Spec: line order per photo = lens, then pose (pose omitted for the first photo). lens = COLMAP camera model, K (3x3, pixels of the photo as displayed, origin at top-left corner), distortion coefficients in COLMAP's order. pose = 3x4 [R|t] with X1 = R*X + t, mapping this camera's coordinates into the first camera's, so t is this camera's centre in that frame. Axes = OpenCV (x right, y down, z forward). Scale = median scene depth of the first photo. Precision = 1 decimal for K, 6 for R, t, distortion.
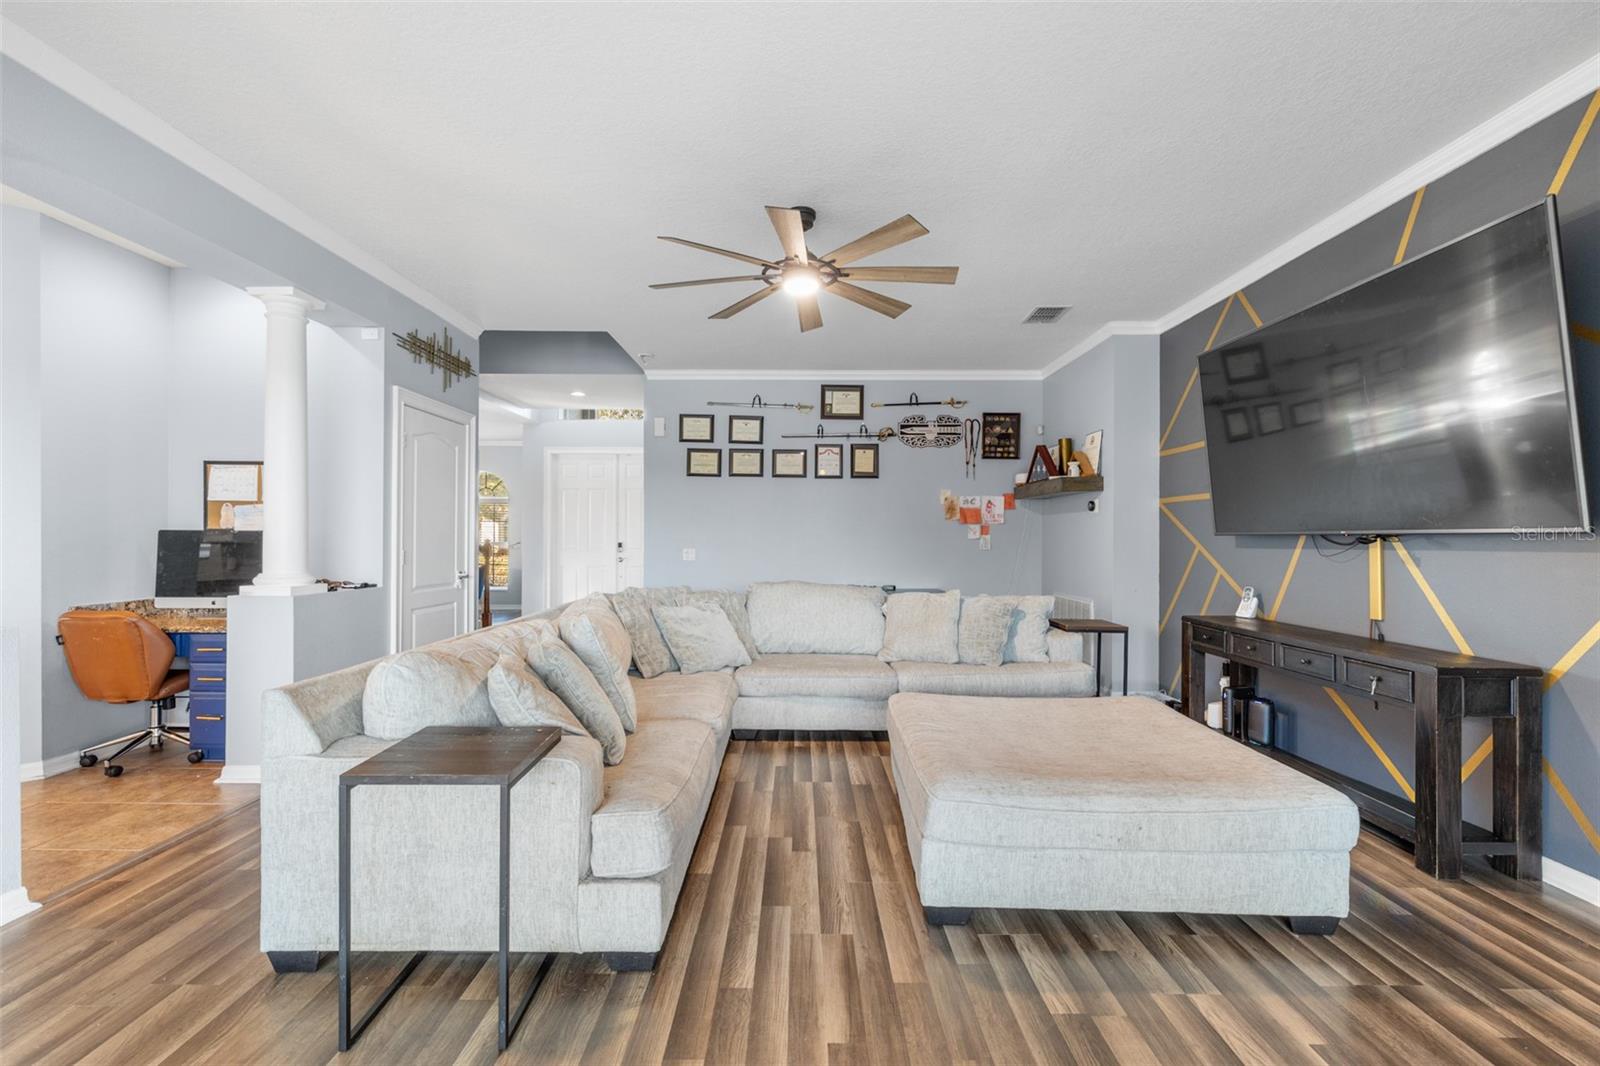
lens RADIAL K [[675.9, 0, 791.5], [0, 675.9, 539.5], [0, 0, 1]] dist [-0.000069, 0.000212]
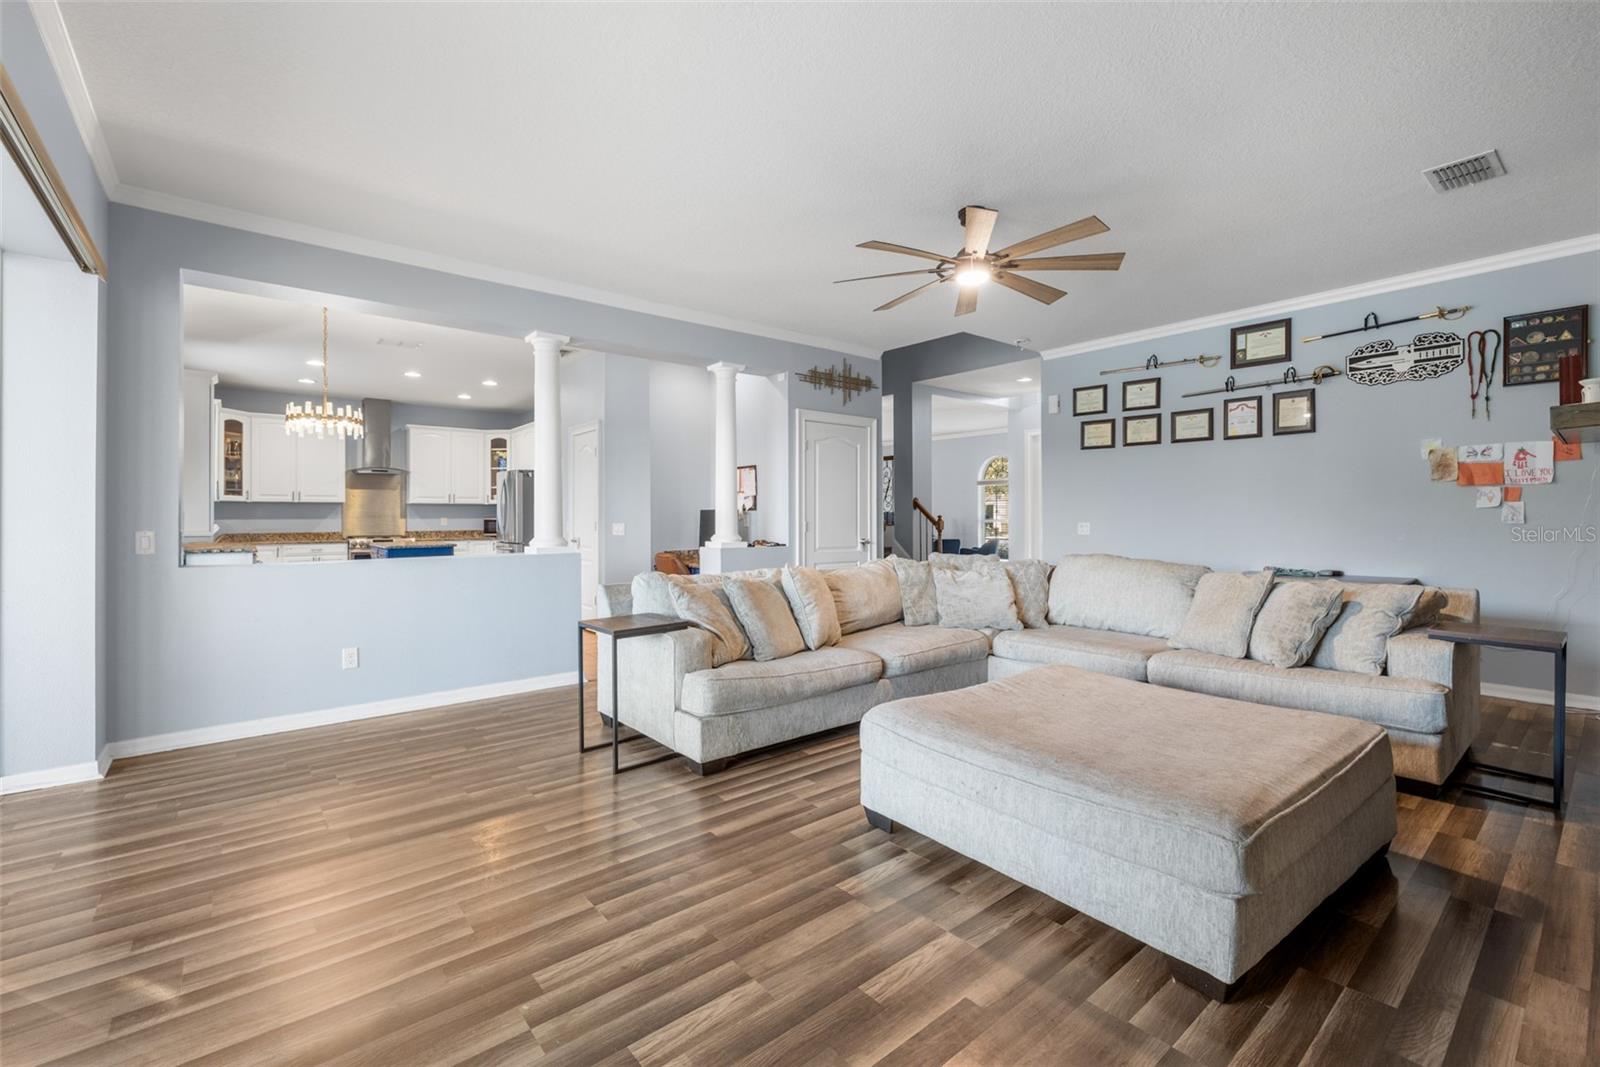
lens RADIAL K [[681.4, 0, 801.6], [0, 681.4, 517.5], [0, 0, 1]] dist [-0.001628, -0.000159]
pose [[0.641341, -0.006640, -0.767228, 0.351623], [0.004294, 0.999978, -0.005065, 0.009252], [0.767244, -0.000047, 0.641355, 0.040909]]
